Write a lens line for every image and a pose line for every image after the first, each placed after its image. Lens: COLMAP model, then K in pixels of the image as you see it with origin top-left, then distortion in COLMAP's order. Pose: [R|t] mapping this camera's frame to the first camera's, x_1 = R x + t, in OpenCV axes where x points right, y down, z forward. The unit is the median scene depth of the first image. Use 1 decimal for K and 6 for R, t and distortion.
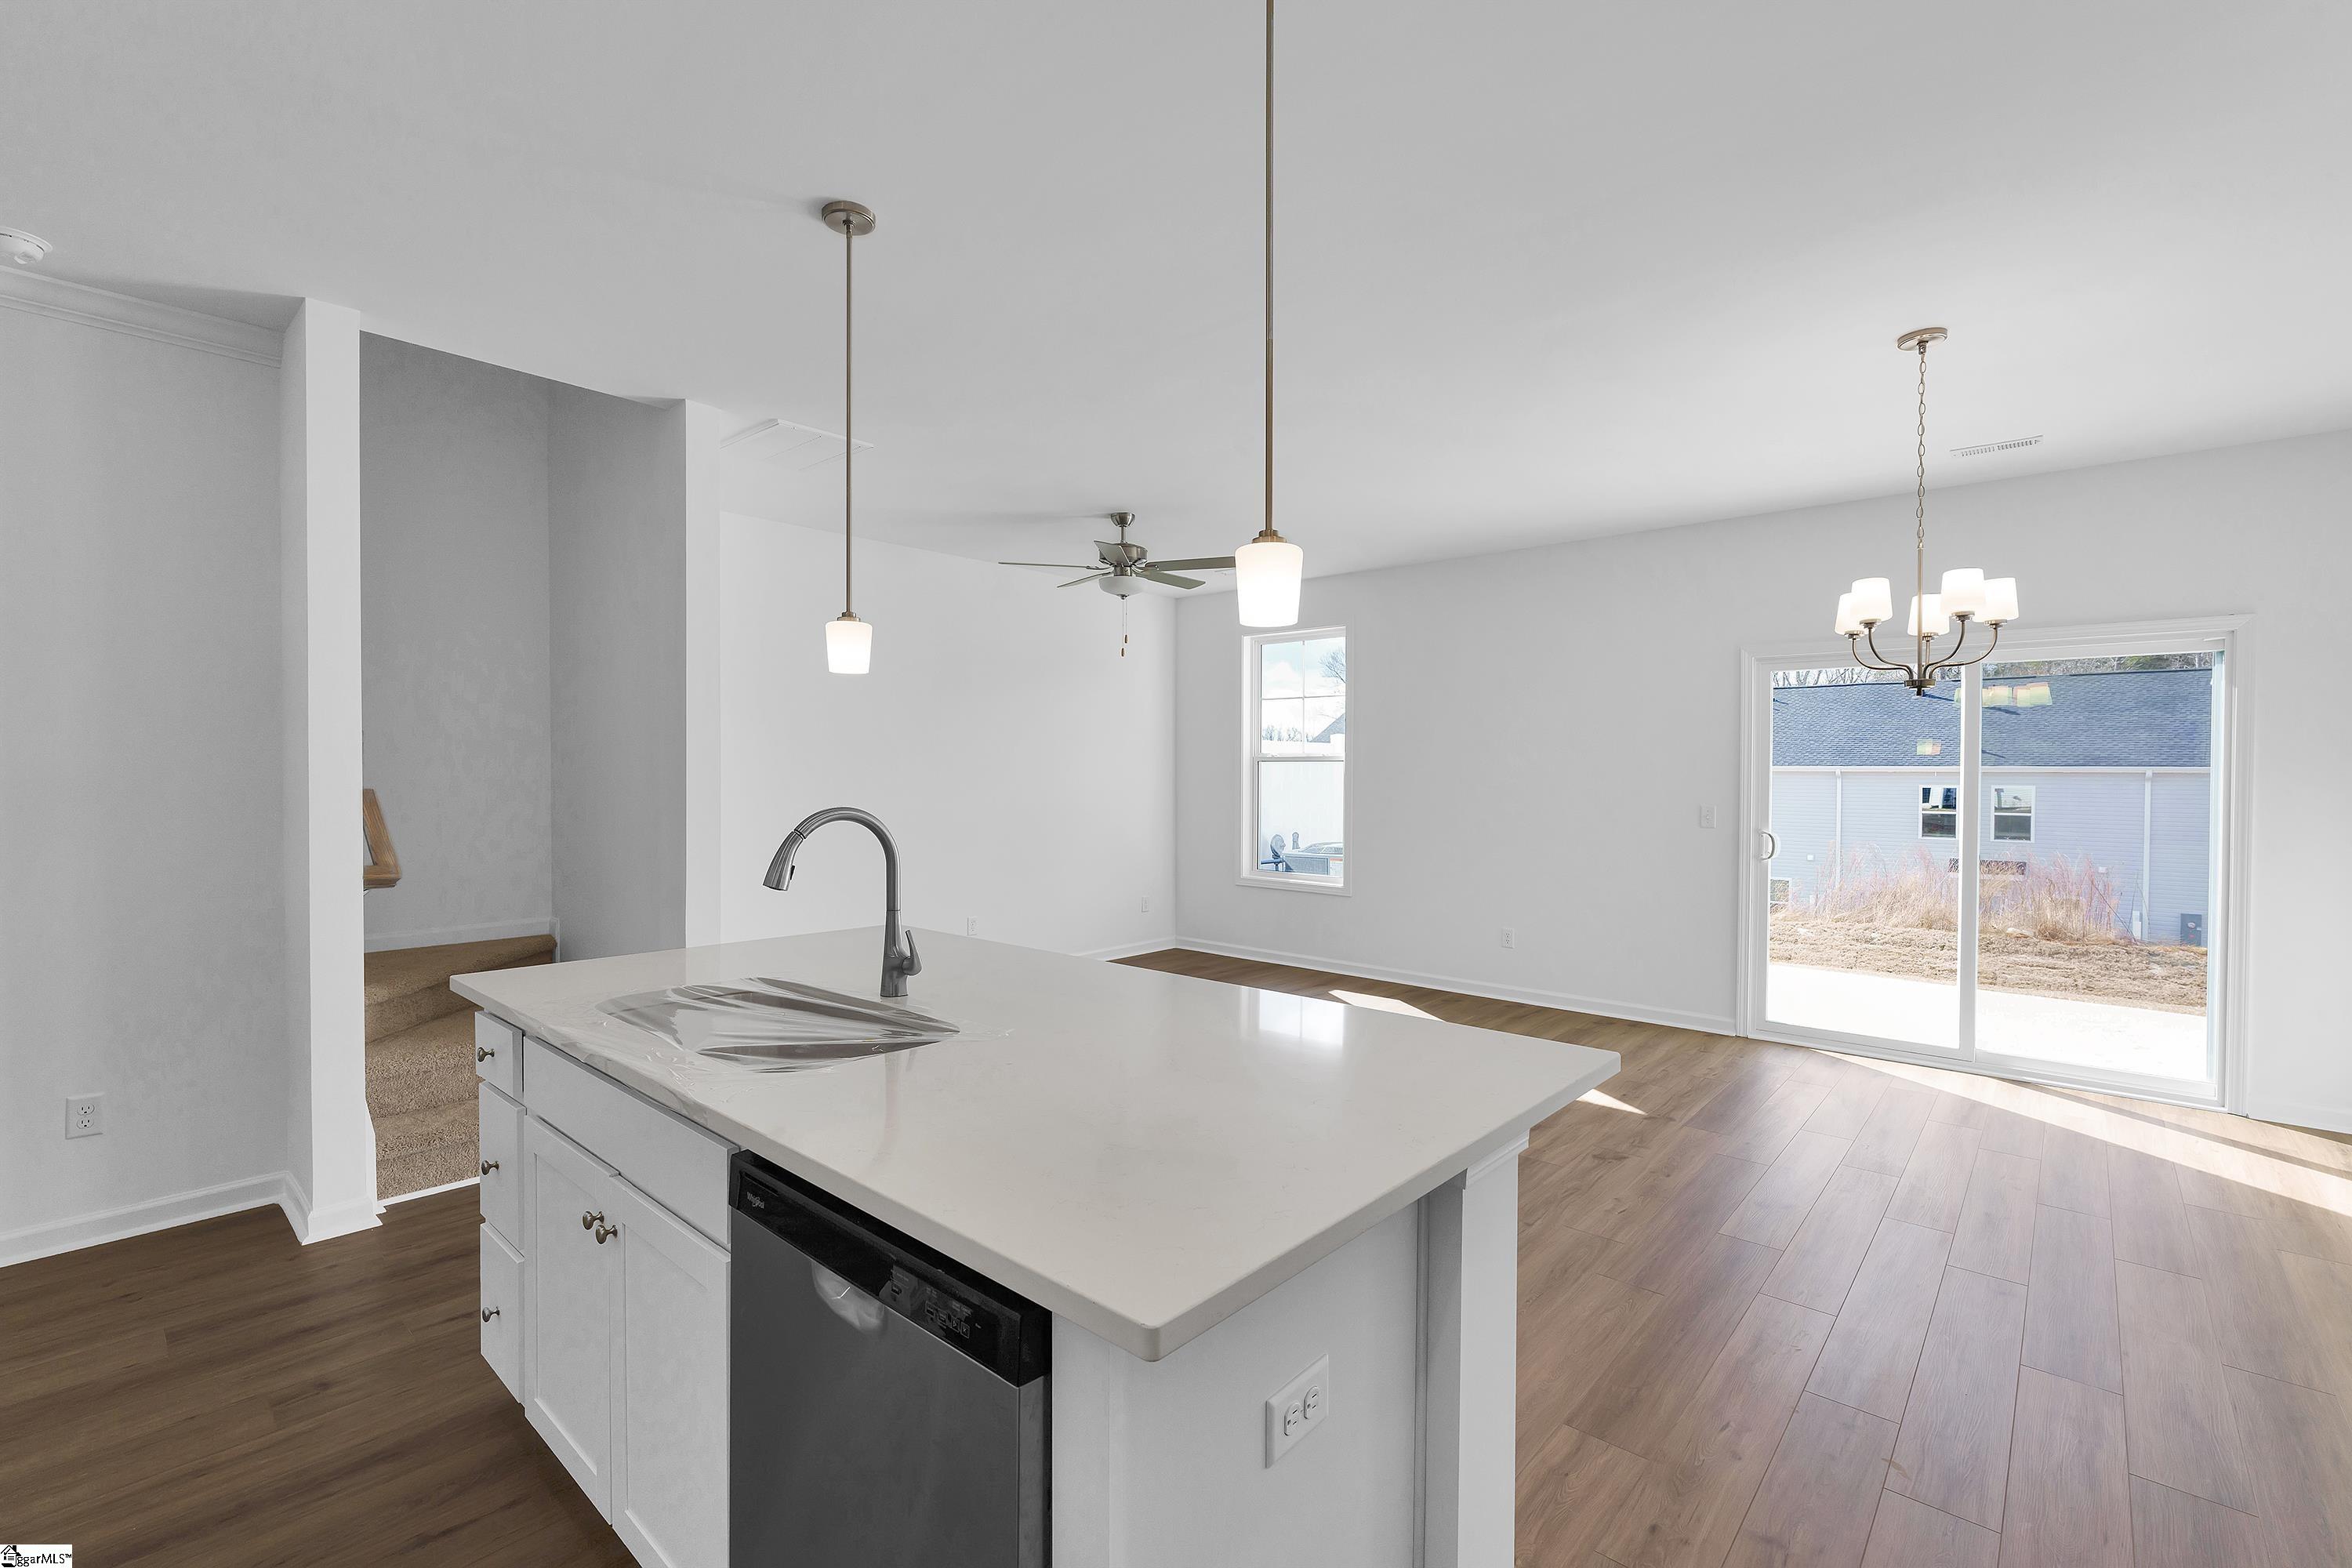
lens RADIAL K [[1028.0, 0, 1158.9], [0, 1028.0, 789.5], [0, 0, 1]] dist [-0.004092, 0.000781]
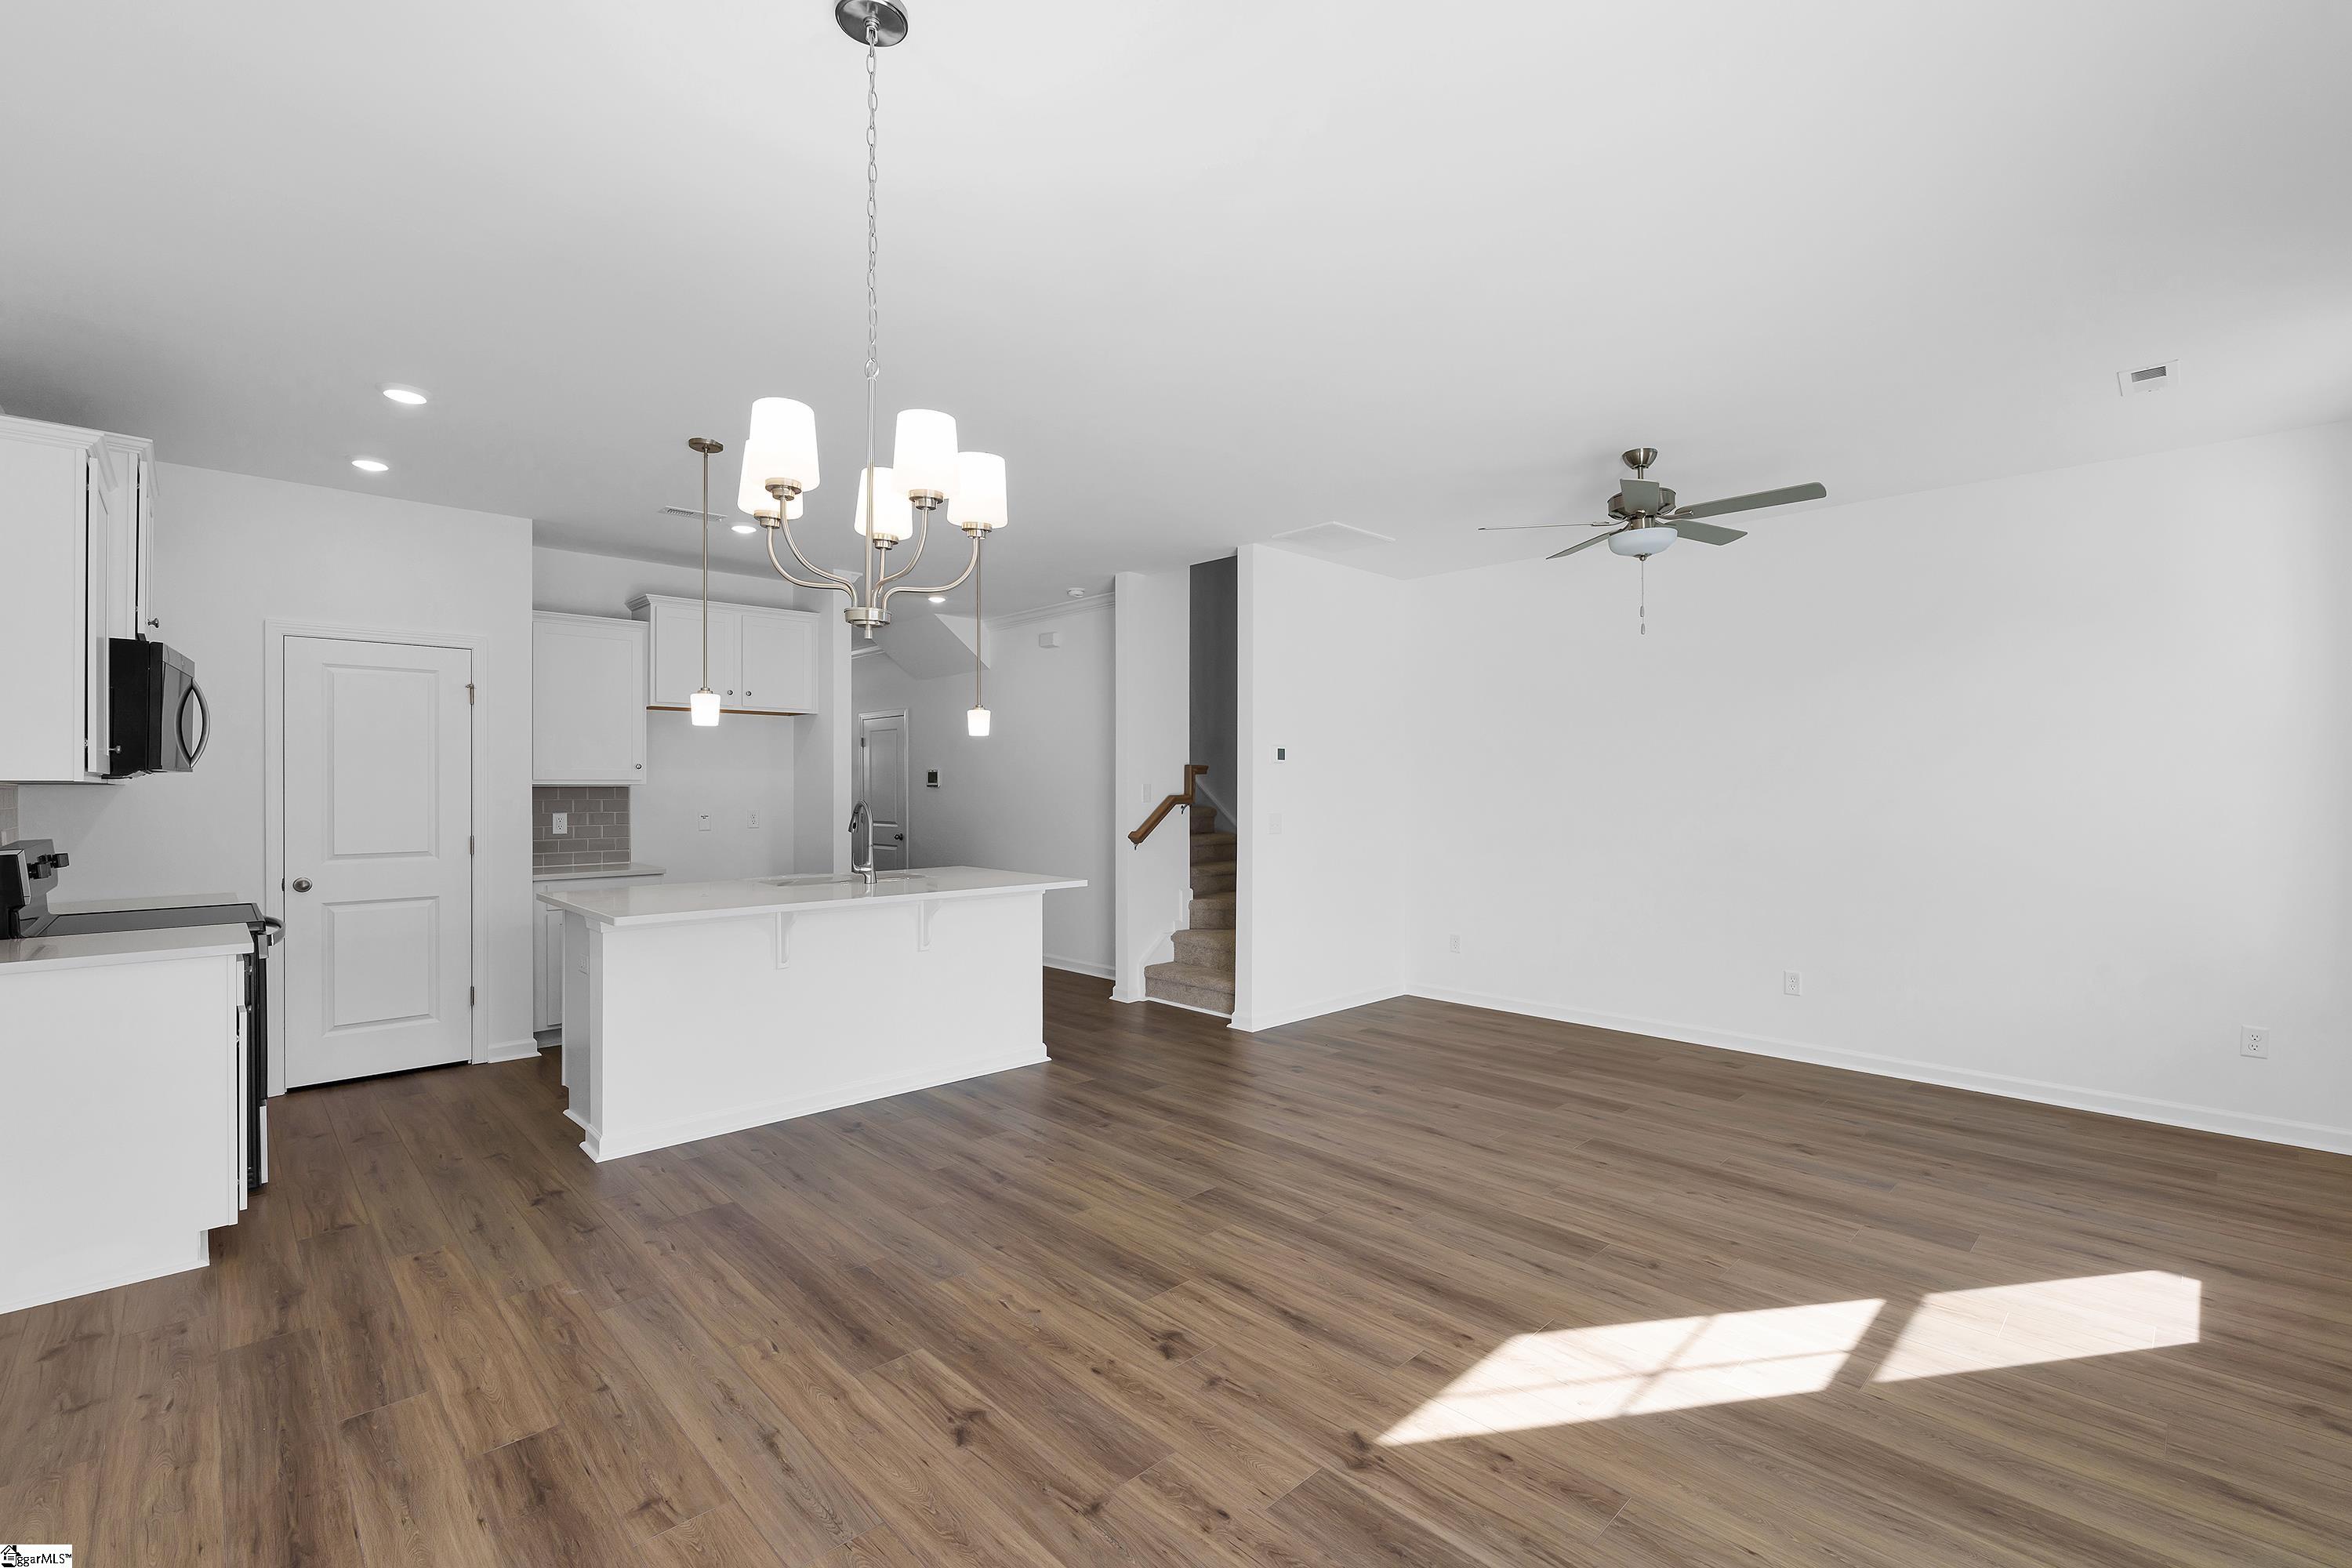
lens RADIAL K [[1028.0, 0, 1171.2], [0, 1028.0, 775.5], [0, 0, 1]] dist [-0.004092, 0.000781]
pose [[-0.077331, -0.015518, -0.996885, 0.759516], [-0.016946, 0.999755, -0.014248, -0.006146], [0.996861, 0.015791, -0.077576, 0.707282]]
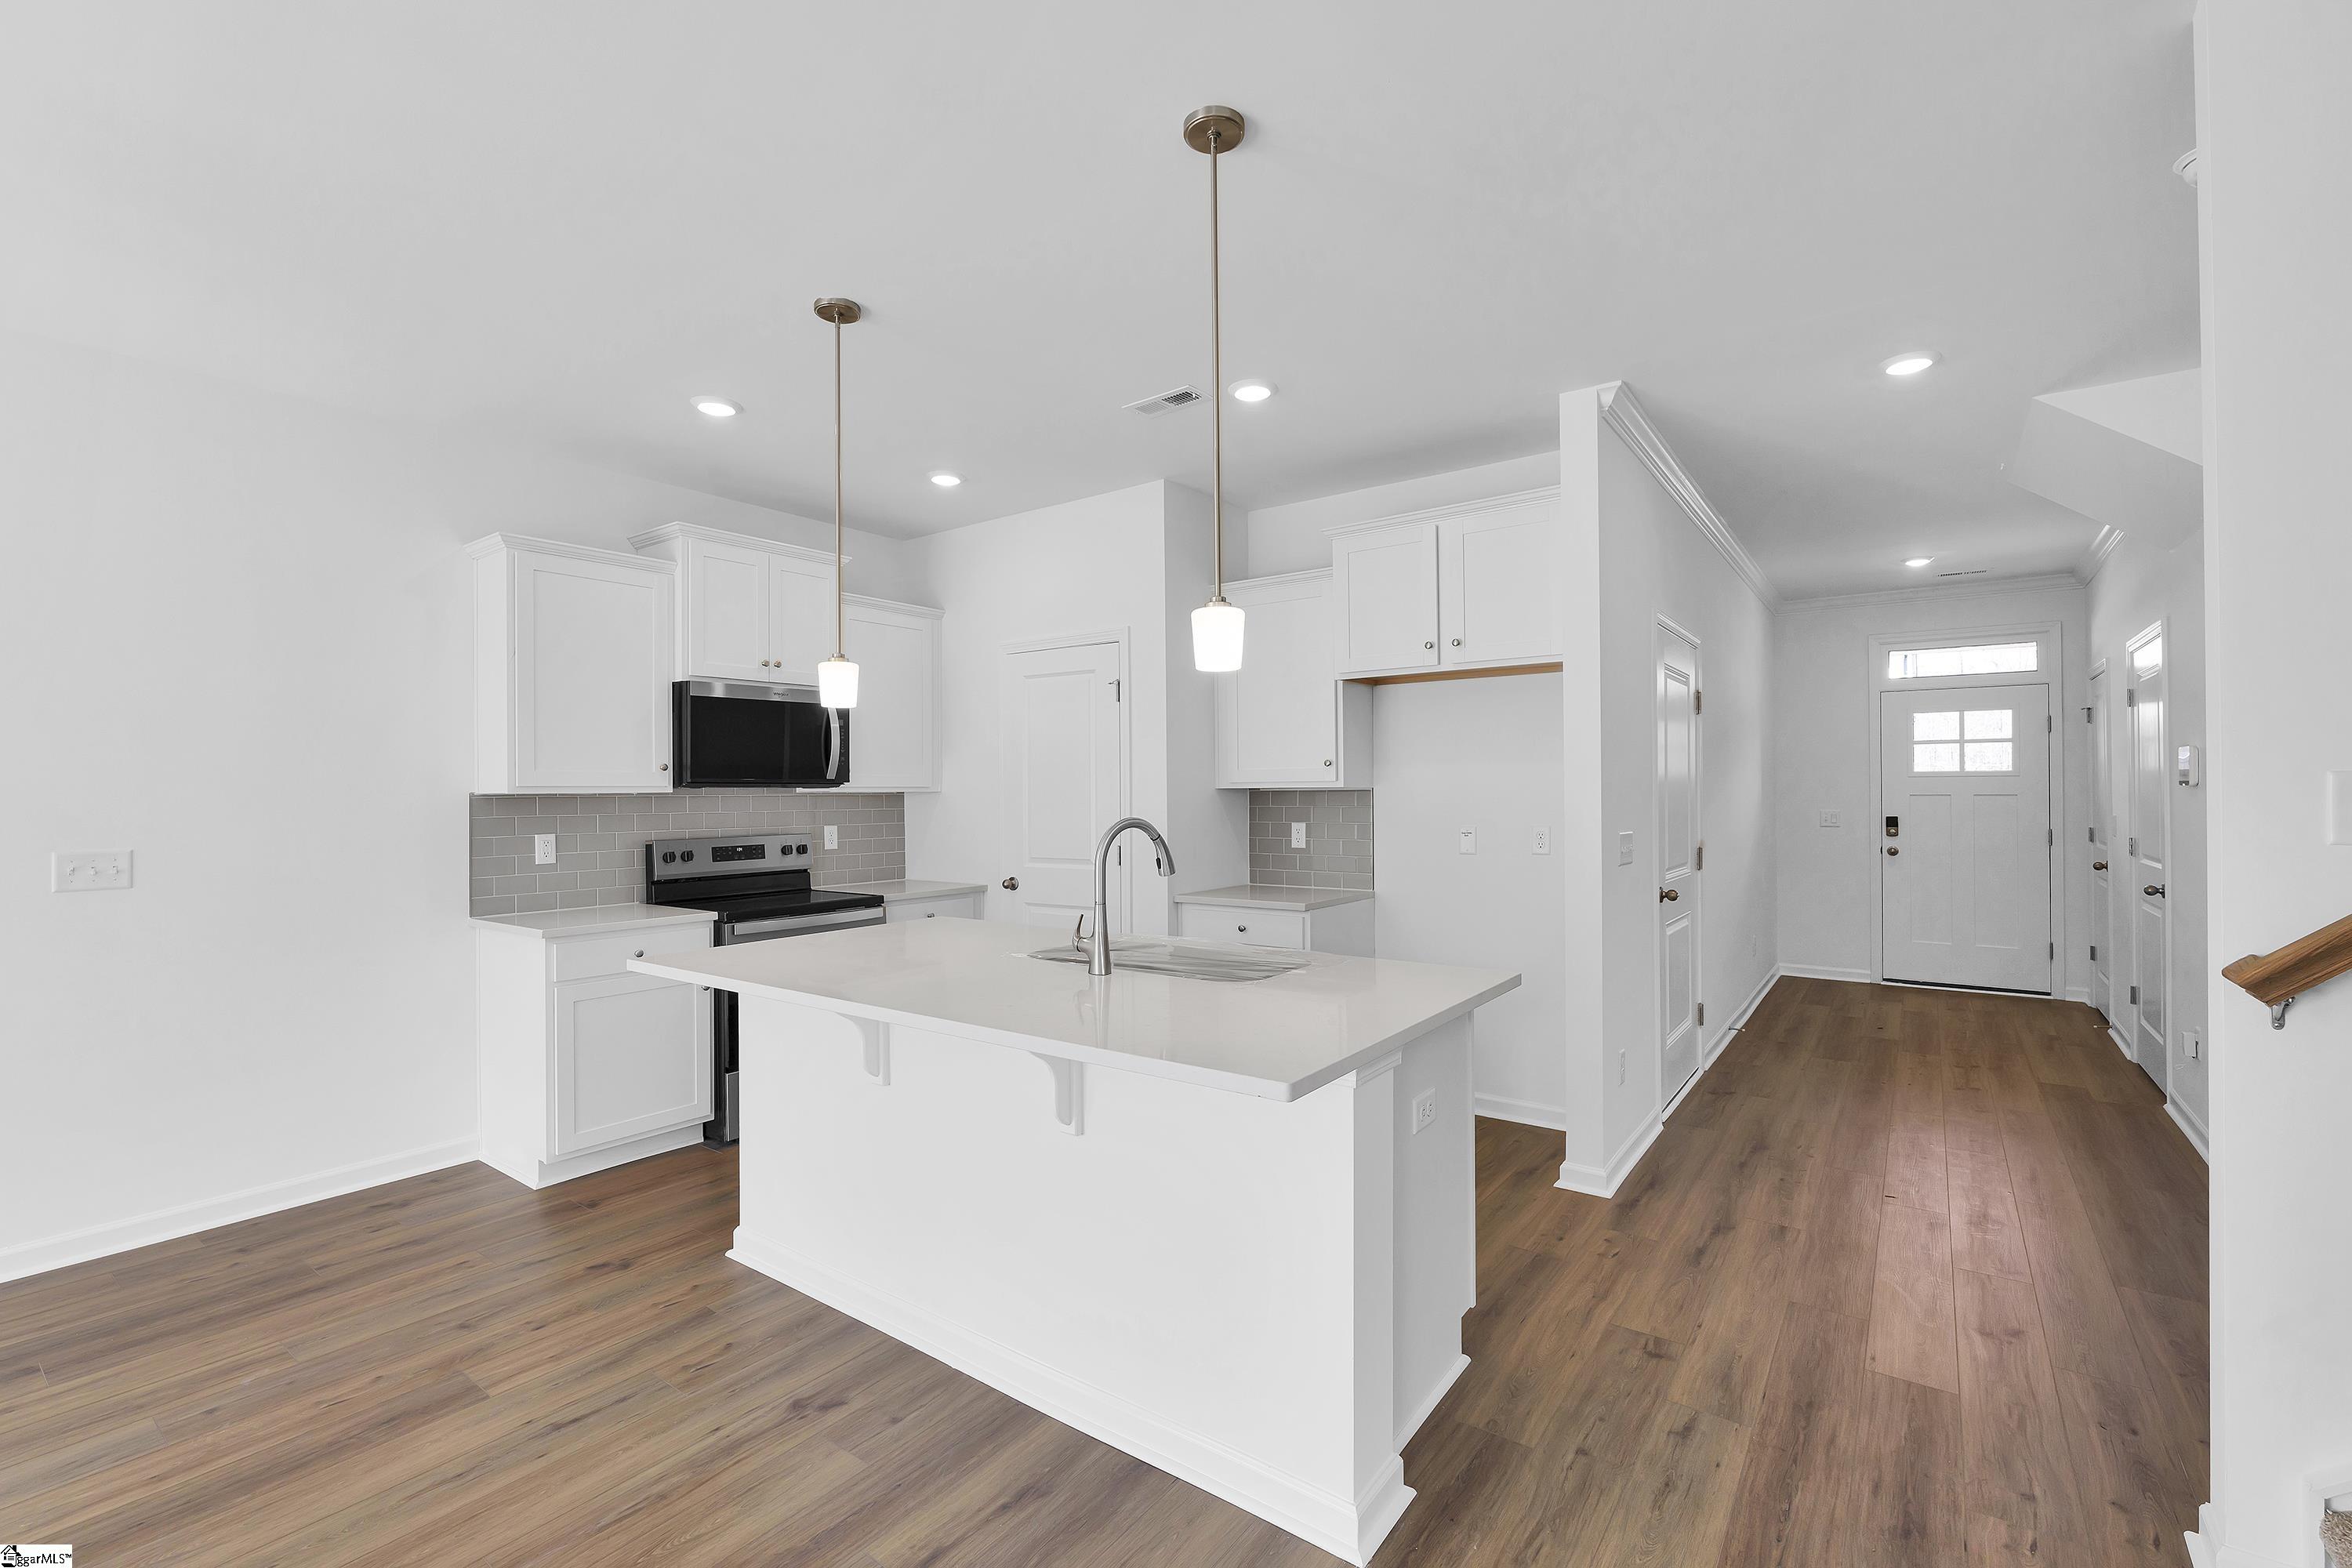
lens RADIAL K [[1028.0, 0, 1166.0], [0, 1028.0, 776.5], [0, 0, 1]] dist [-0.004092, 0.000781]
pose [[-0.995933, 0.001550, -0.090079, -0.087271], [0.001352, 0.999997, 0.002259, -0.012697], [0.090082, 0.002128, -0.995932, 0.851246]]
